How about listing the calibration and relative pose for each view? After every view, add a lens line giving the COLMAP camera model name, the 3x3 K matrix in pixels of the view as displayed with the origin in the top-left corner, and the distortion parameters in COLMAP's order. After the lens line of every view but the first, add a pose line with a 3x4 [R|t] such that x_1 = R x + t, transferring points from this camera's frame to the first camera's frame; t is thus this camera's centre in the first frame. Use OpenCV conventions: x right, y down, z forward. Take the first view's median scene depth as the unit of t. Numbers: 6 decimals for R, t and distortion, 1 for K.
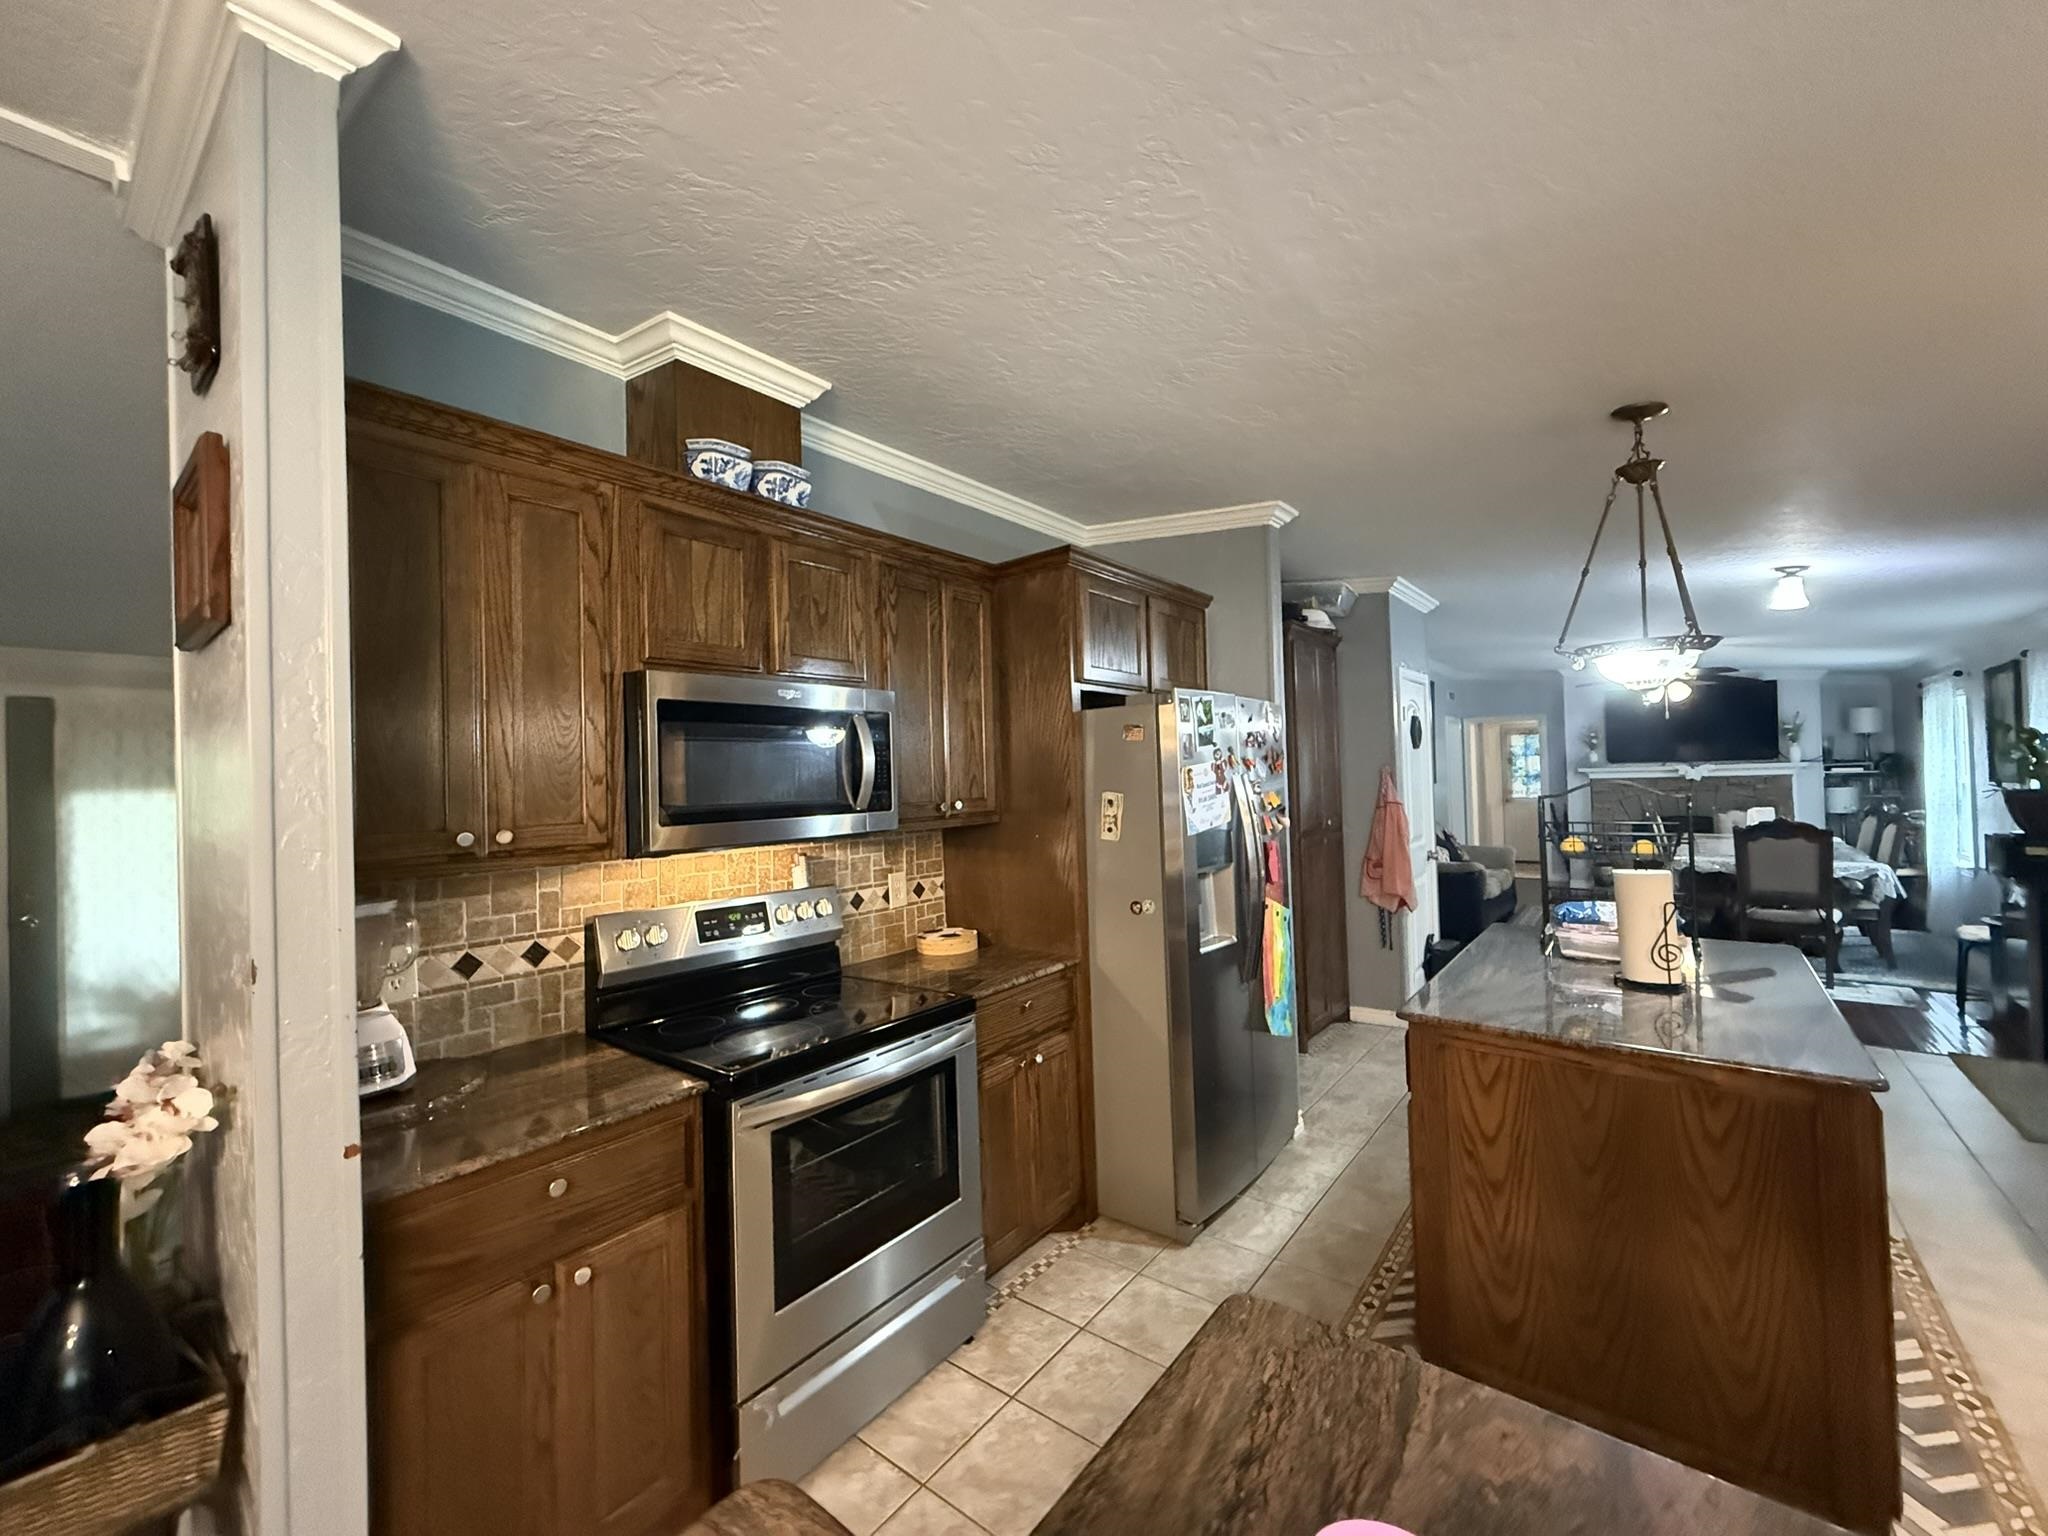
lens RADIAL K [[823.2, 0, 1011.3], [0, 823.2, 762.5], [0, 0, 1]] dist [0.000078, 0.000173]
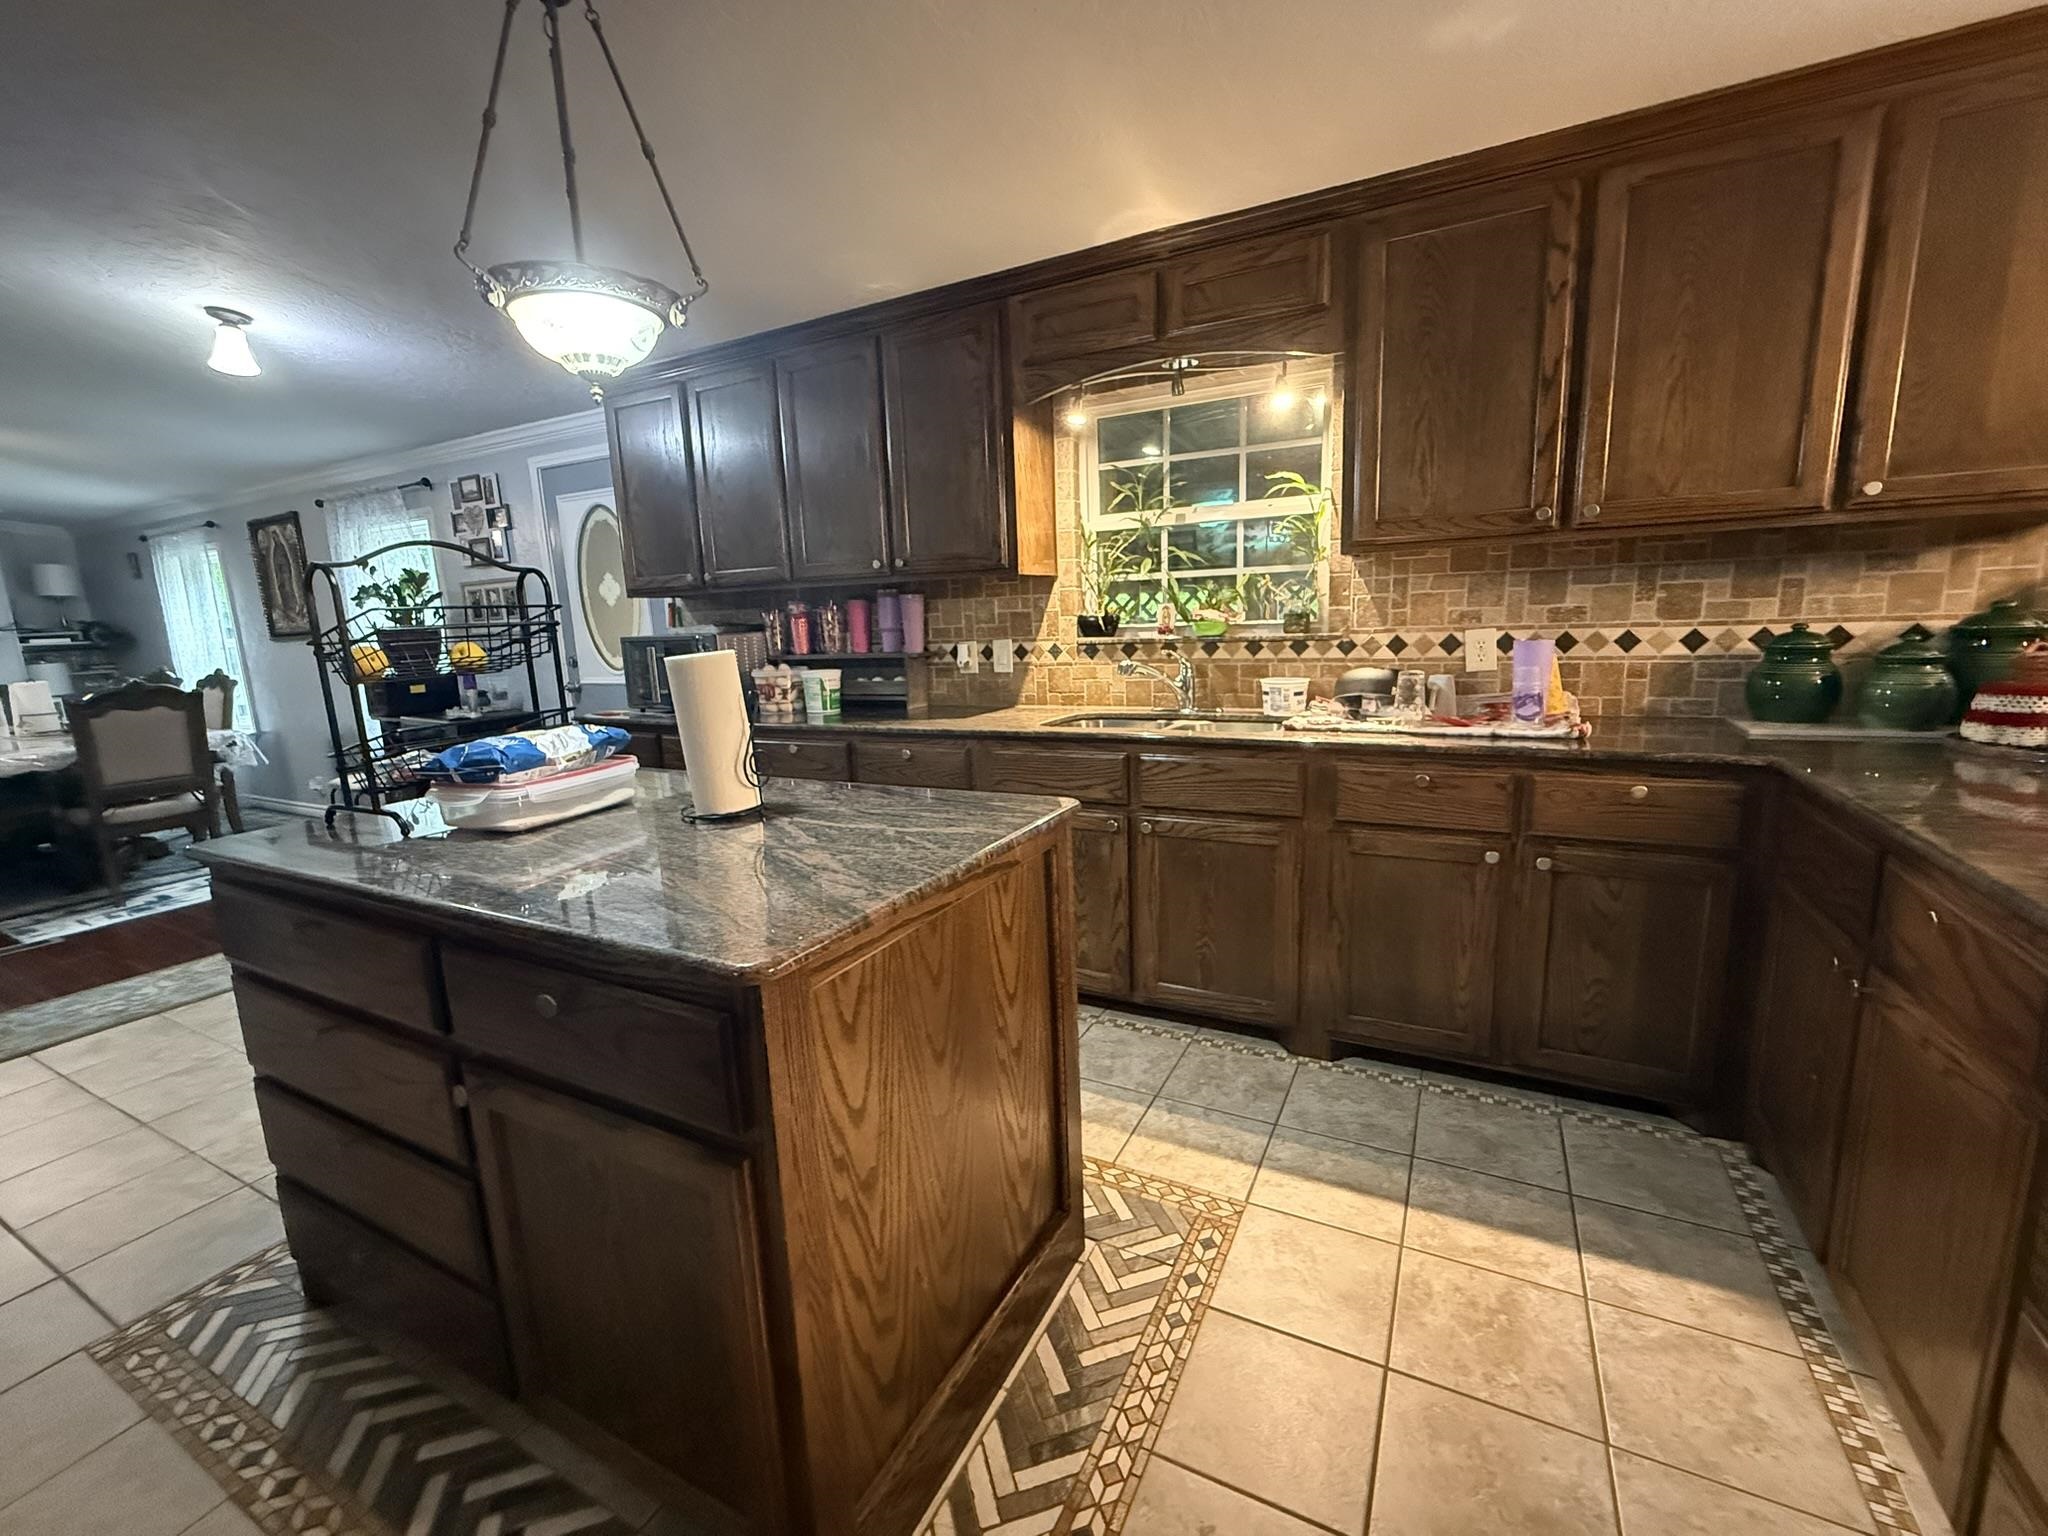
lens RADIAL K [[850.3, 0, 1024.0], [0, 850.3, 768.0], [0, 0, 1]] dist [-0.000735, 0.000044]
pose [[-0.195416, -0.142745, 0.970277, 0.008033], [0.030197, 0.988006, 0.151435, 0.032906], [-0.980255, 0.058893, -0.188761, 0.224625]]
